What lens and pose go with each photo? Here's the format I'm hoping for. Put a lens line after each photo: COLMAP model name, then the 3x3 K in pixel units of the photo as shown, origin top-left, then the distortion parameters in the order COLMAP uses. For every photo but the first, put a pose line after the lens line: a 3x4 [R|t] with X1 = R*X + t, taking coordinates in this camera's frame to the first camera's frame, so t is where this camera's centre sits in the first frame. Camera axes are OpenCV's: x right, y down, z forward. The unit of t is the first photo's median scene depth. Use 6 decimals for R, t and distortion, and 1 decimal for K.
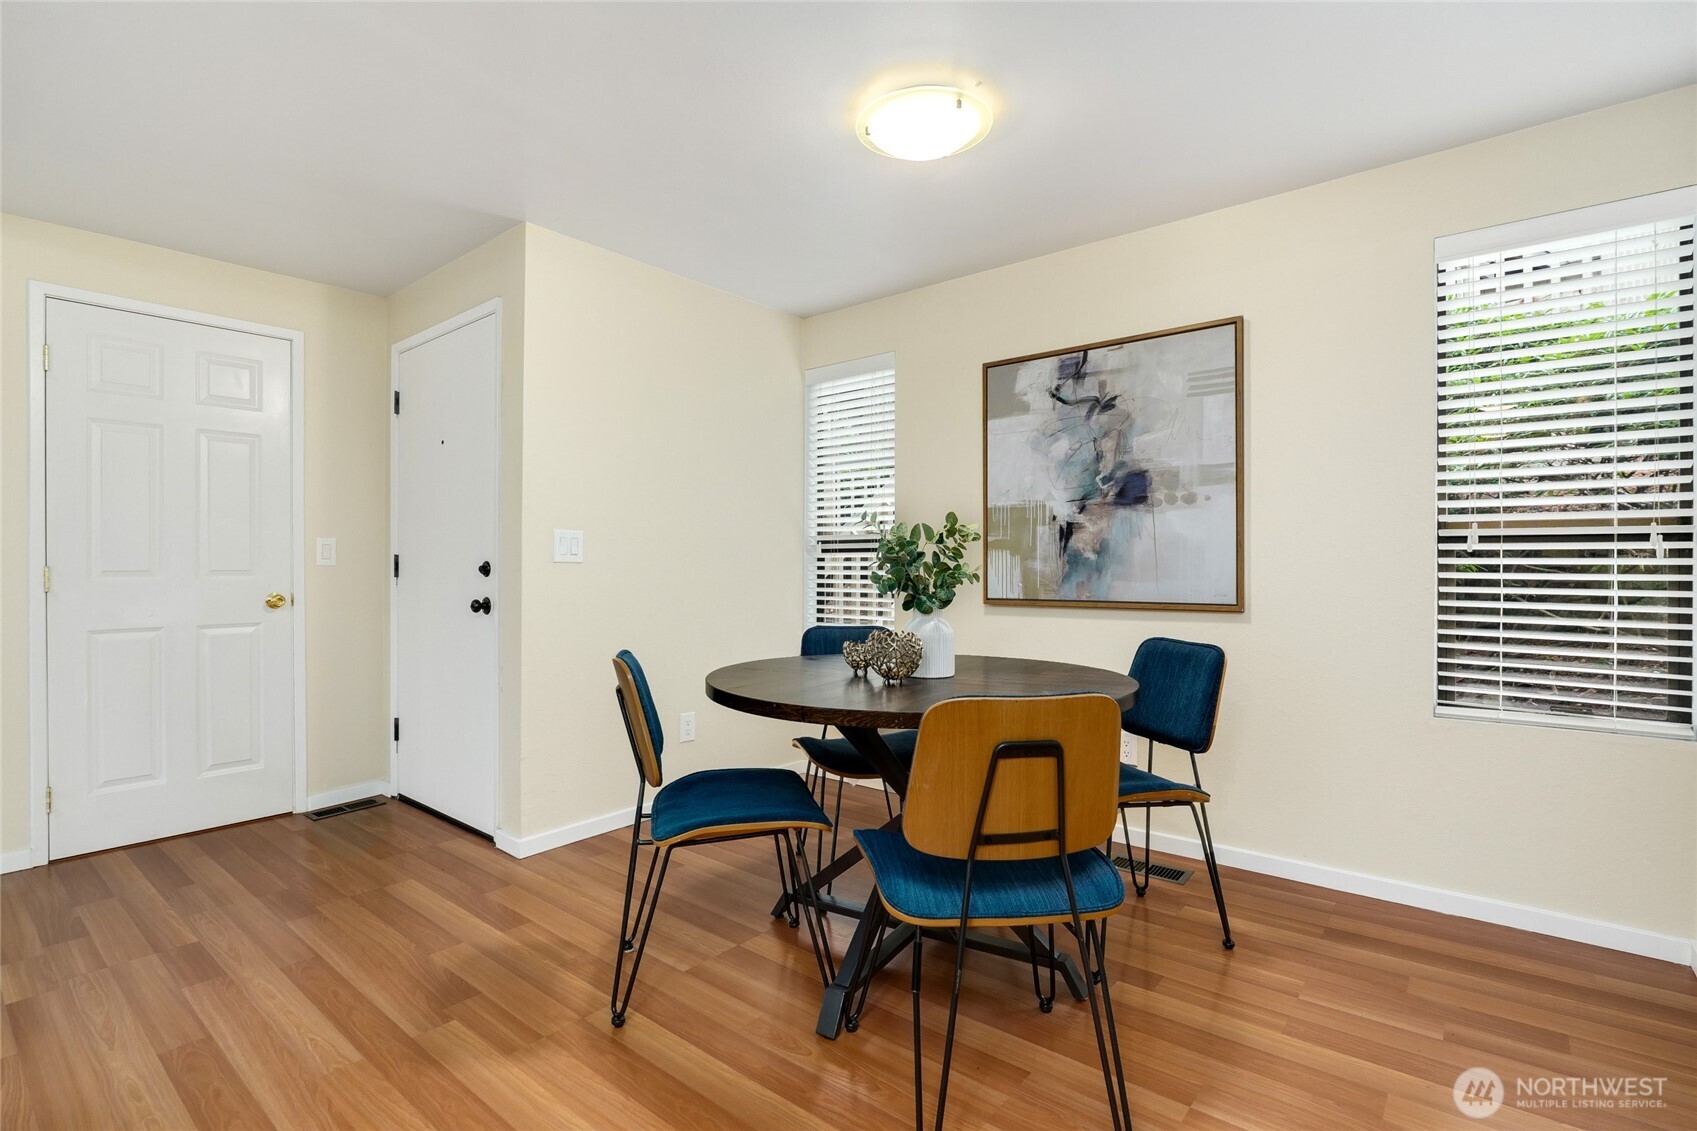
lens RADIAL K [[803.2, 0, 844.1], [0, 803.2, 570.9], [0, 0, 1]] dist [-0.019678, 0.000333]
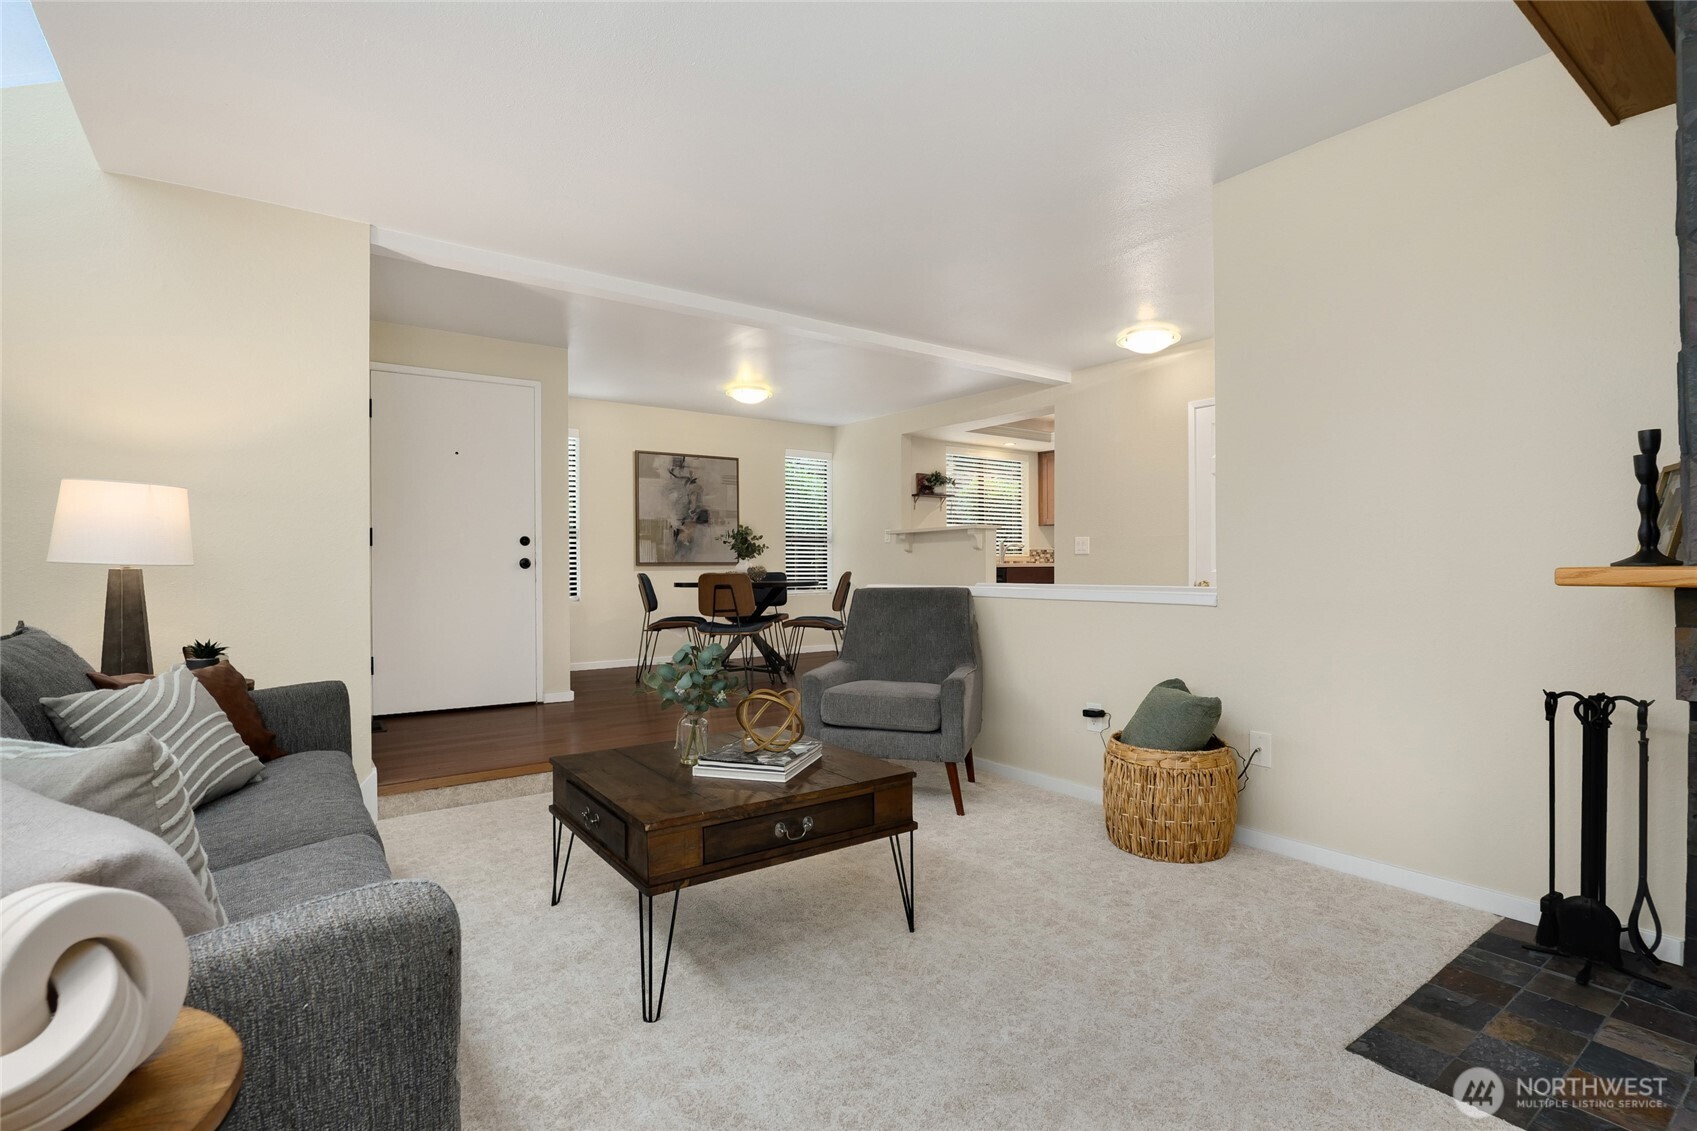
lens RADIAL K [[803.2, 0, 844.1], [0, 803.2, 570.9], [0, 0, 1]] dist [-0.019678, 0.000333]
pose [[0.258867, -0.004349, 0.965903, -1.849853], [0.011617, 0.999932, 0.001389, 0.064007], [-0.965843, 0.010861, 0.258899, -0.063707]]
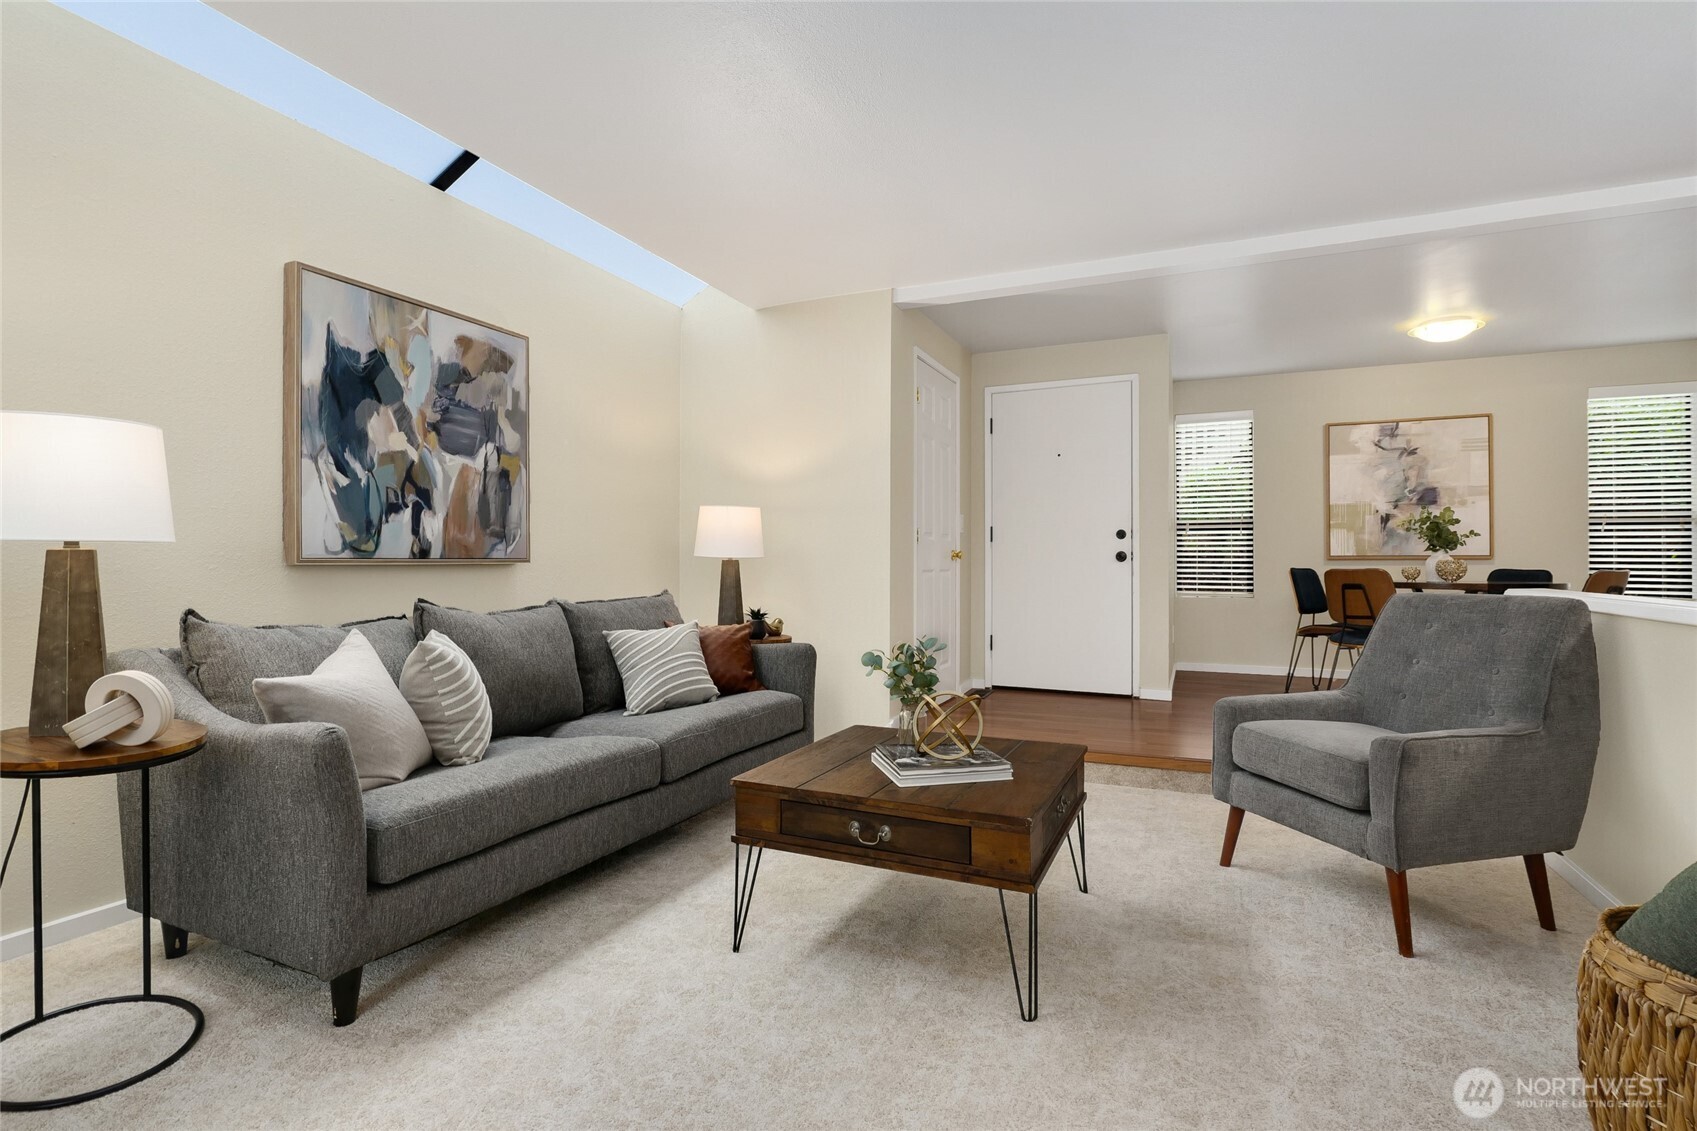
lens RADIAL K [[801.3, 0, 852.0], [0, 801.3, 555.2], [0, 0, 1]] dist [-0.014406, 0.000813]
pose [[0.965132, 0.005532, 0.261706, -1.408936], [-0.001460, 0.999875, -0.015750, 0.067018], [-0.261761, 0.014819, 0.965019, -0.457228]]
